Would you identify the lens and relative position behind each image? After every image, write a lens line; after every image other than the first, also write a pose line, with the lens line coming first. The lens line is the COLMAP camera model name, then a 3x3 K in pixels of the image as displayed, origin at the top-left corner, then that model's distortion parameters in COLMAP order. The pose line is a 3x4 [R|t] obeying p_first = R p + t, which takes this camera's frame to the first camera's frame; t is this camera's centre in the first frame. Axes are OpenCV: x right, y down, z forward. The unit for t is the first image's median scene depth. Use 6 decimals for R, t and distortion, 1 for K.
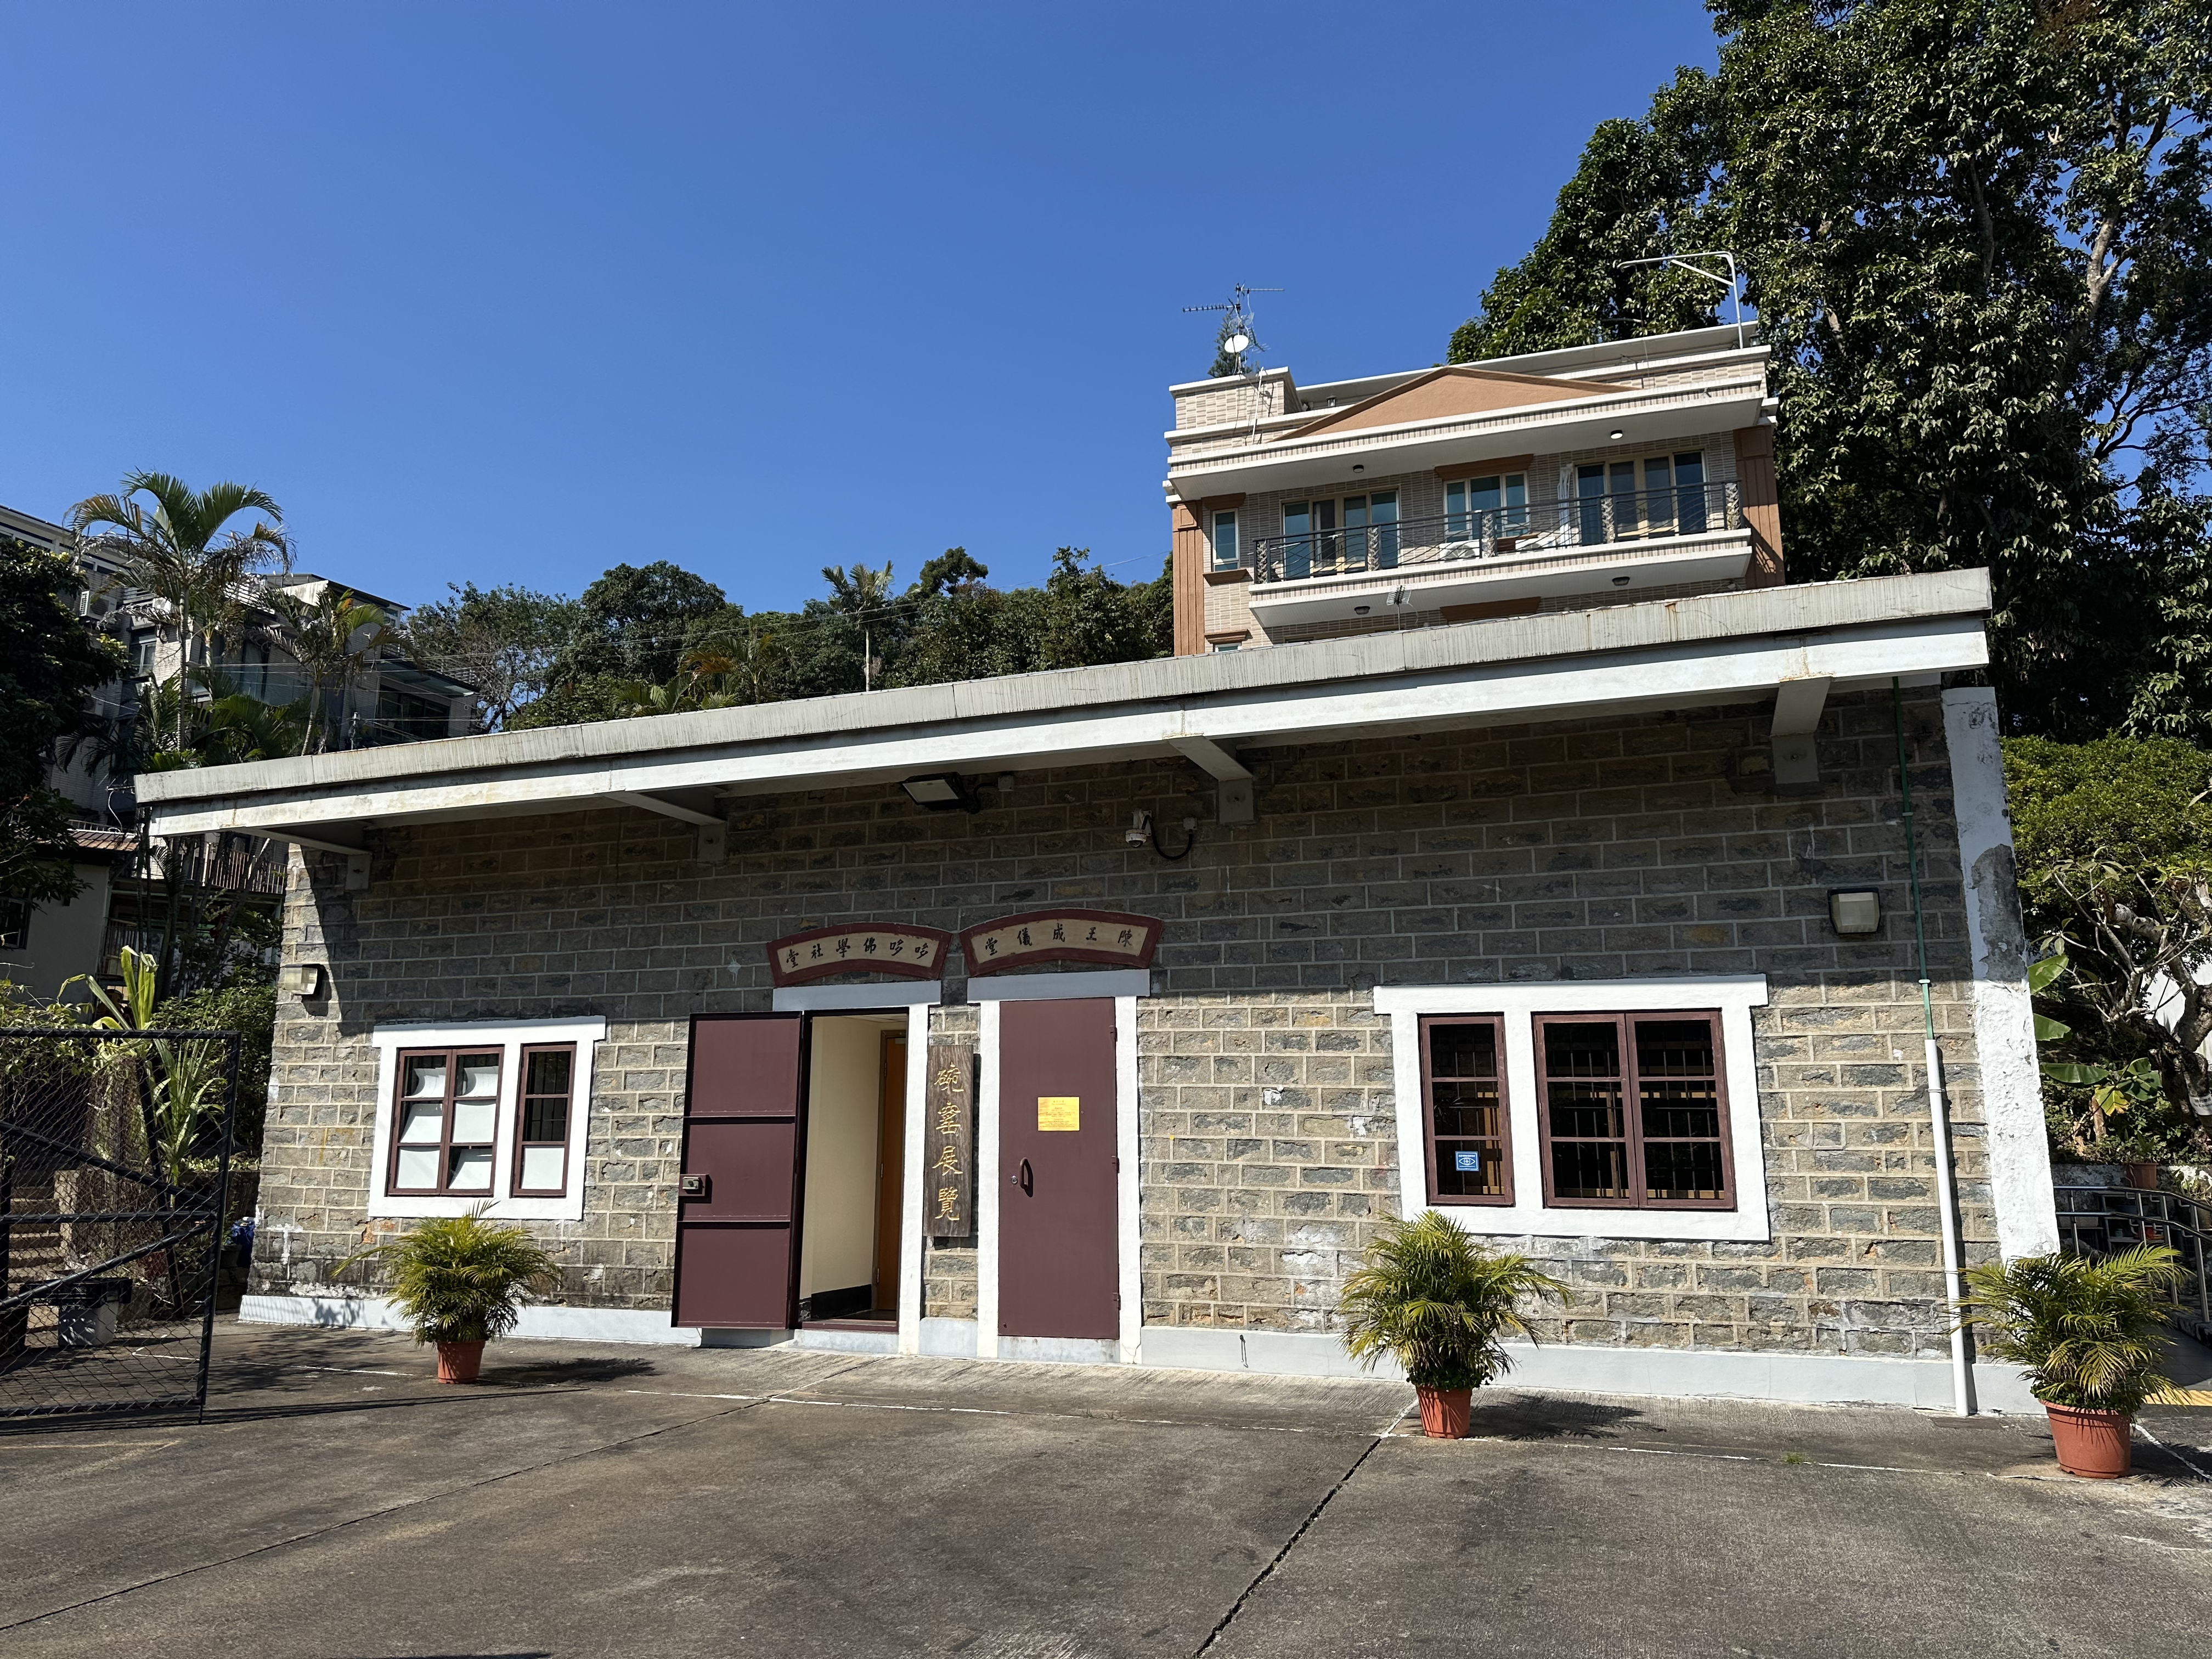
lens RADIAL K [[1540.6, 0, 1106.0], [0, 1540.6, 829.5], [0, 0, 1]] dist [0.155400, -0.260060]
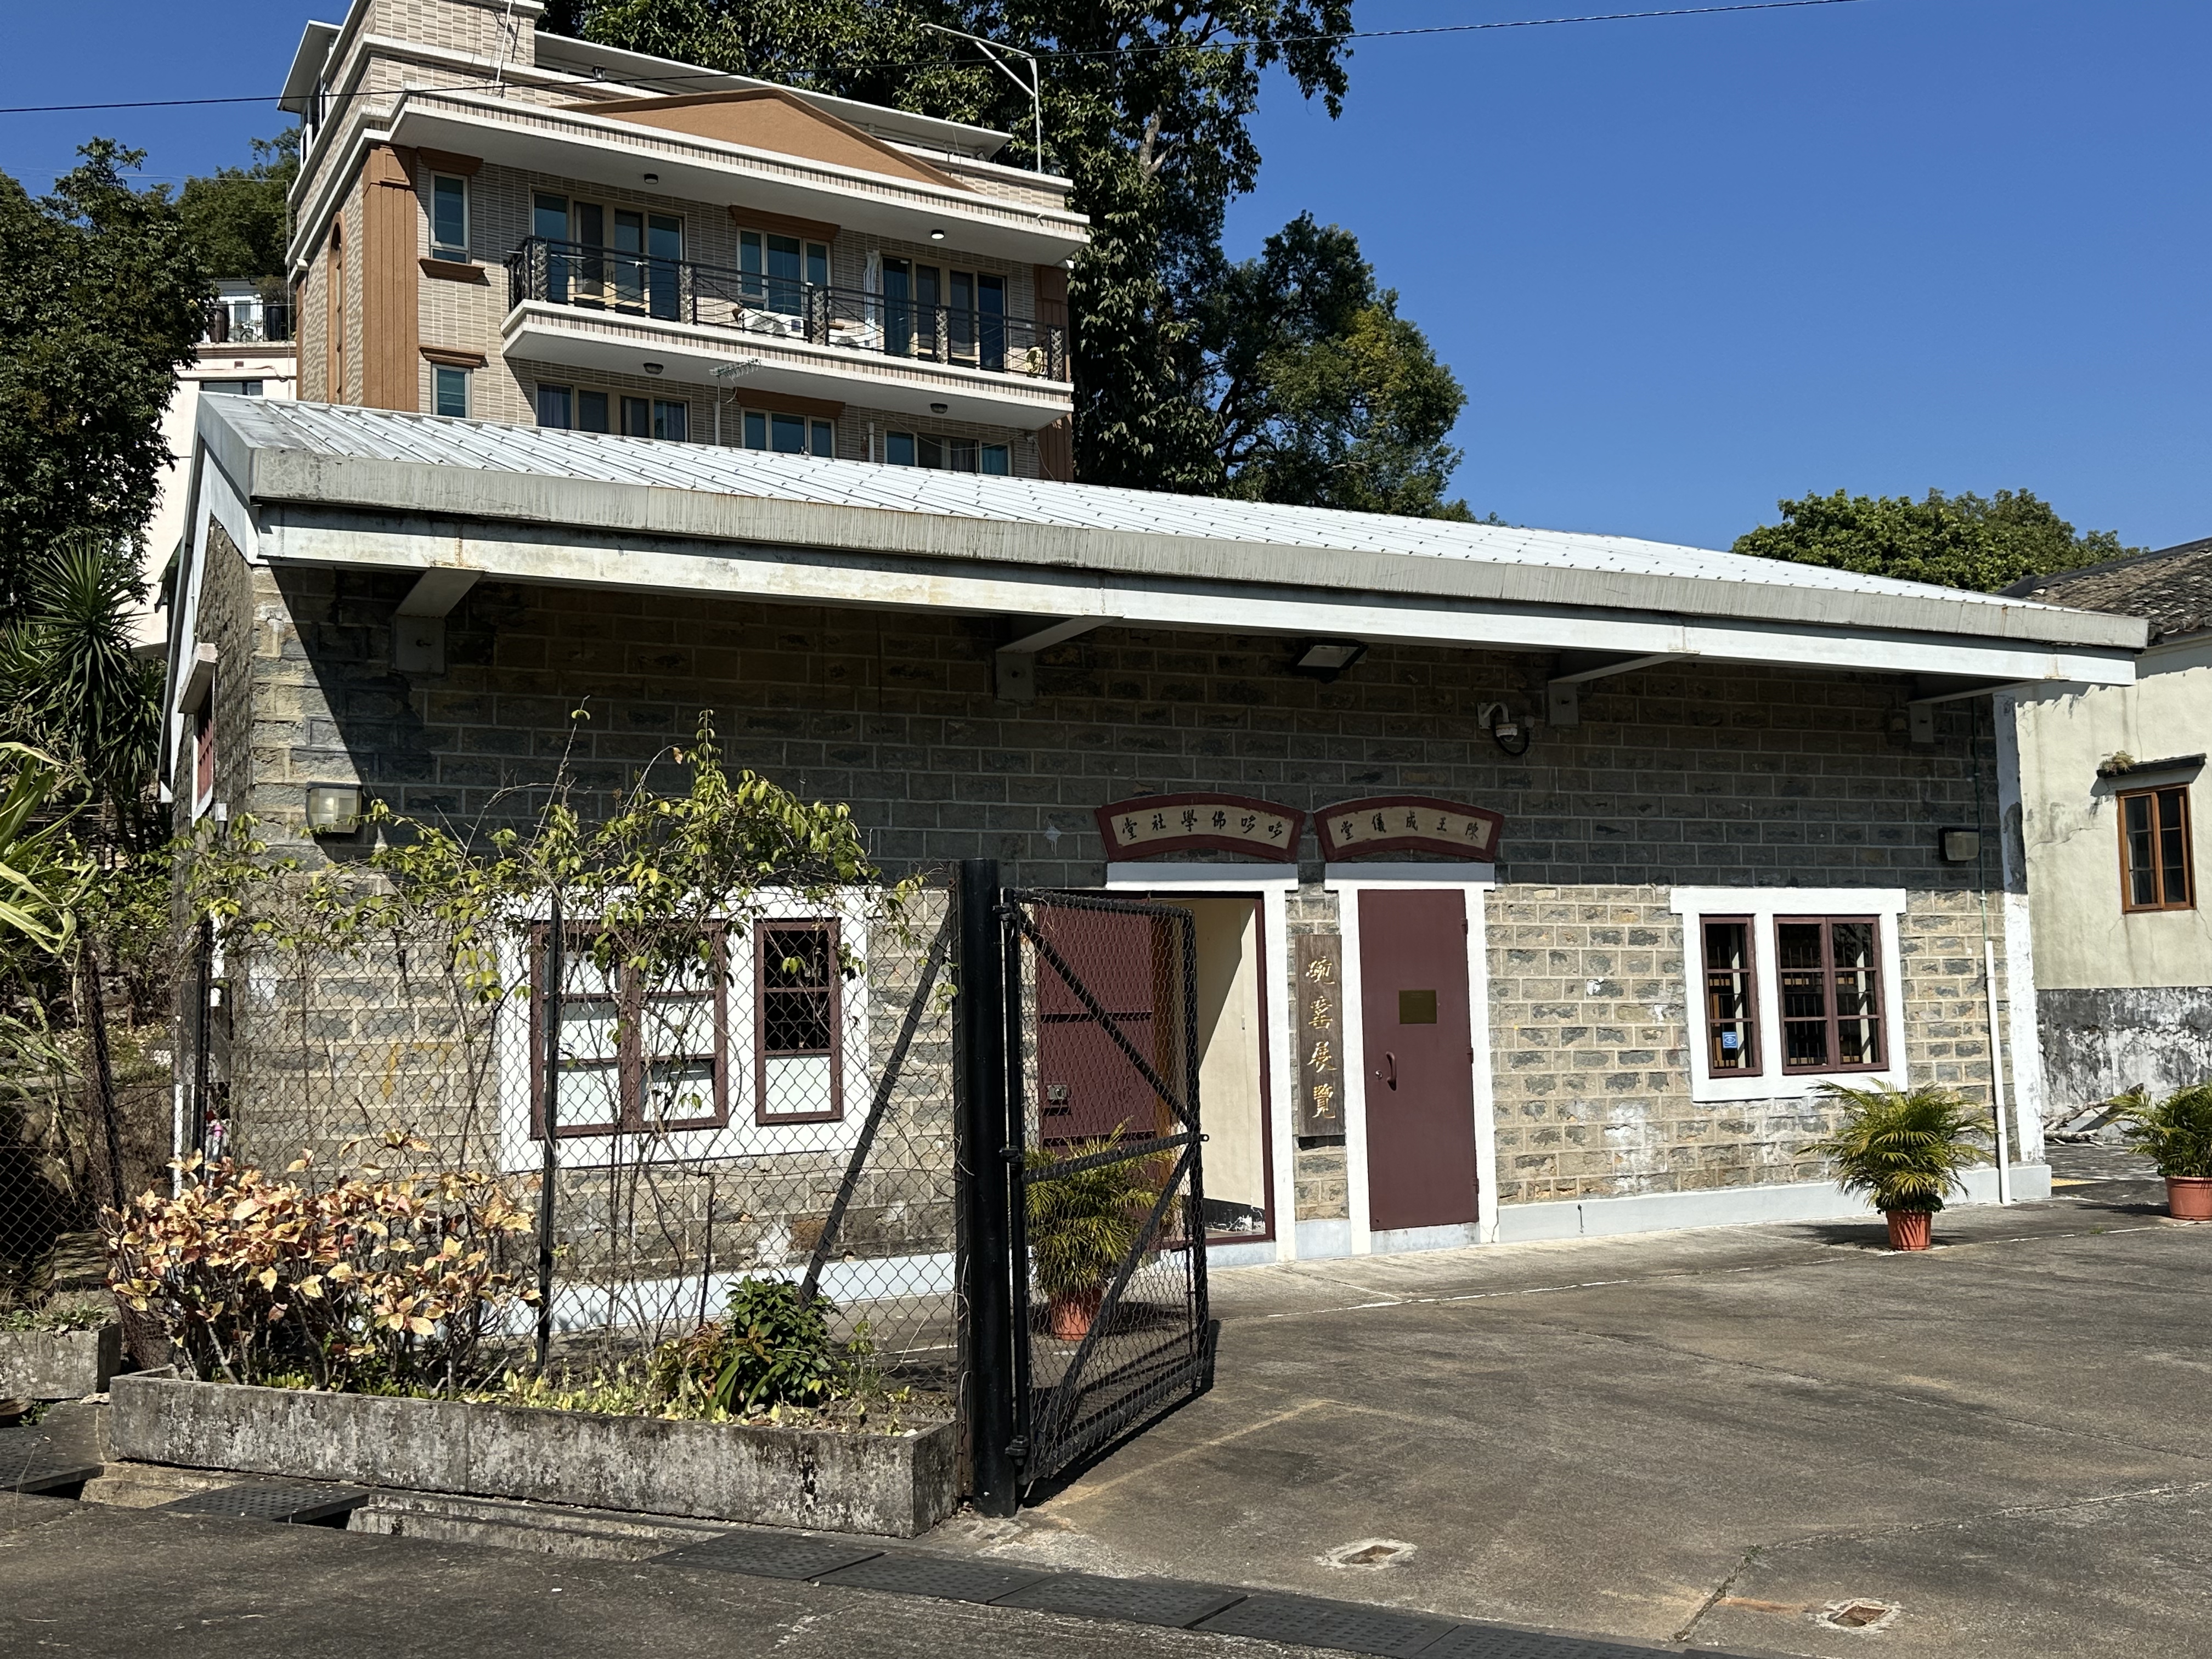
lens RADIAL K [[2073.6, 0, 1106.0], [0, 2073.6, 829.5], [0, 0, 1]] dist [0.113996, -0.009370]
pose [[0.679856, 0.049060, 0.731703, -1.122829], [-0.116588, 0.992301, 0.041794, 0.041394], [-0.724019, -0.113721, 0.680342, 0.263947]]
